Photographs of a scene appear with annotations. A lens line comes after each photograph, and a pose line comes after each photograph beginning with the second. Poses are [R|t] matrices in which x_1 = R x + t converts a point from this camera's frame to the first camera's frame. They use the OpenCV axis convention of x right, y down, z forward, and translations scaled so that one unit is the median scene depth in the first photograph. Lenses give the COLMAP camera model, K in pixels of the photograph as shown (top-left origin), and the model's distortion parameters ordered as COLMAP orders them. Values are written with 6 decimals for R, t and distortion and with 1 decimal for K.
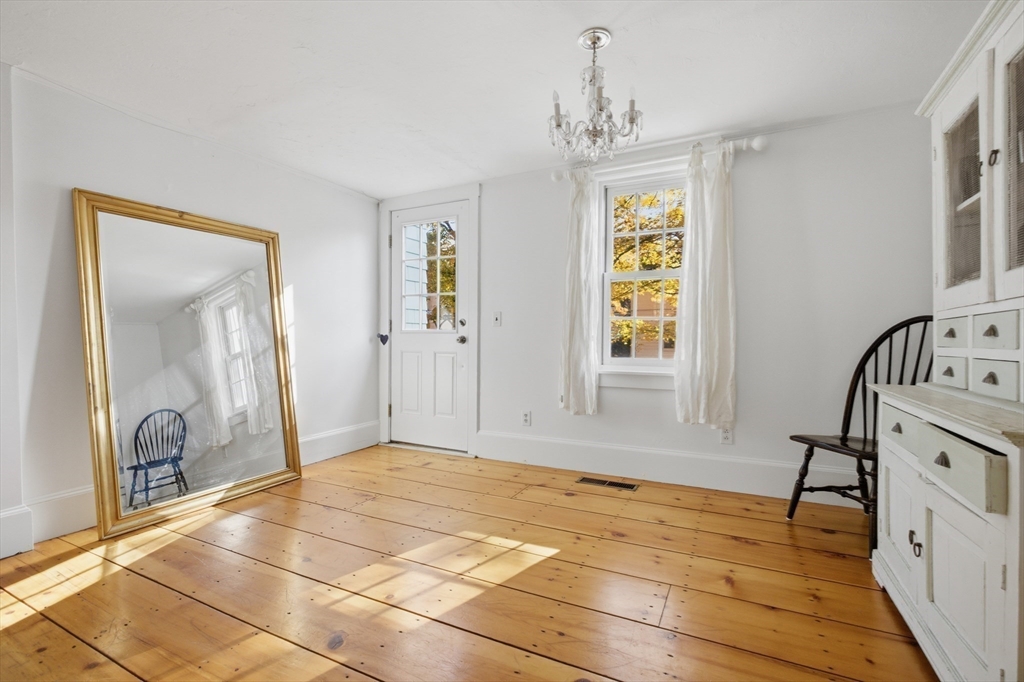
lens RADIAL K [[443.0, 0, 512.0], [0, 443.0, 341.0], [0, 0, 1]] dist [-0.000304, -0.000221]
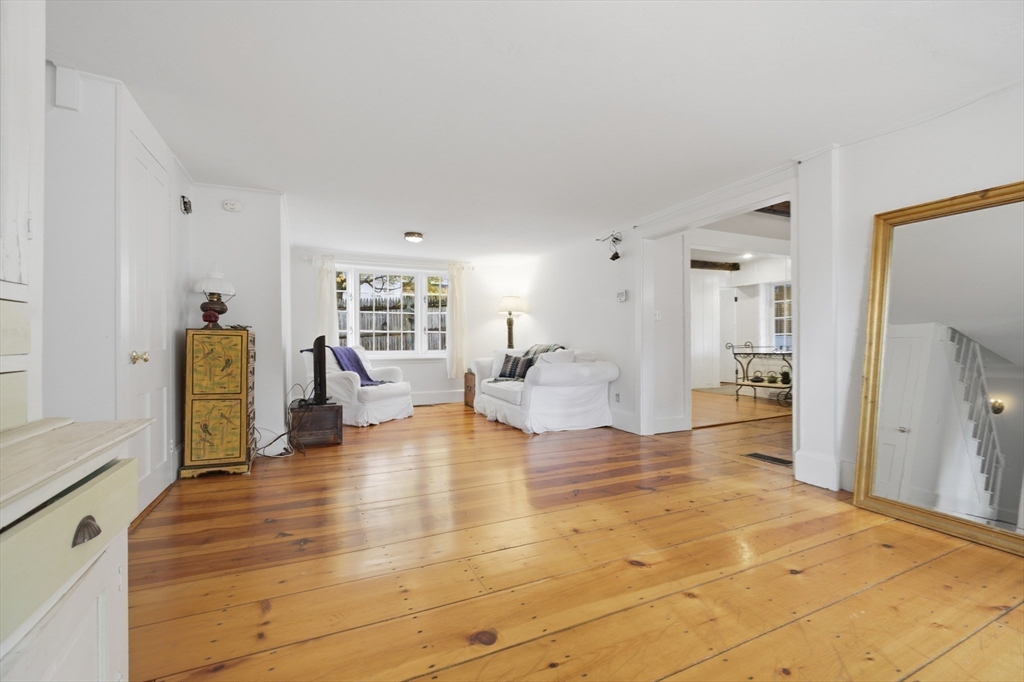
lens RADIAL K [[443.0, 0, 512.0], [0, 443.0, 341.0], [0, 0, 1]] dist [-0.000304, -0.000221]
pose [[-0.610683, -0.000420, -0.791875, 0.552412], [0.001220, 0.999998, -0.001472, -0.004060], [0.791874, -0.001865, -0.610681, 0.929755]]
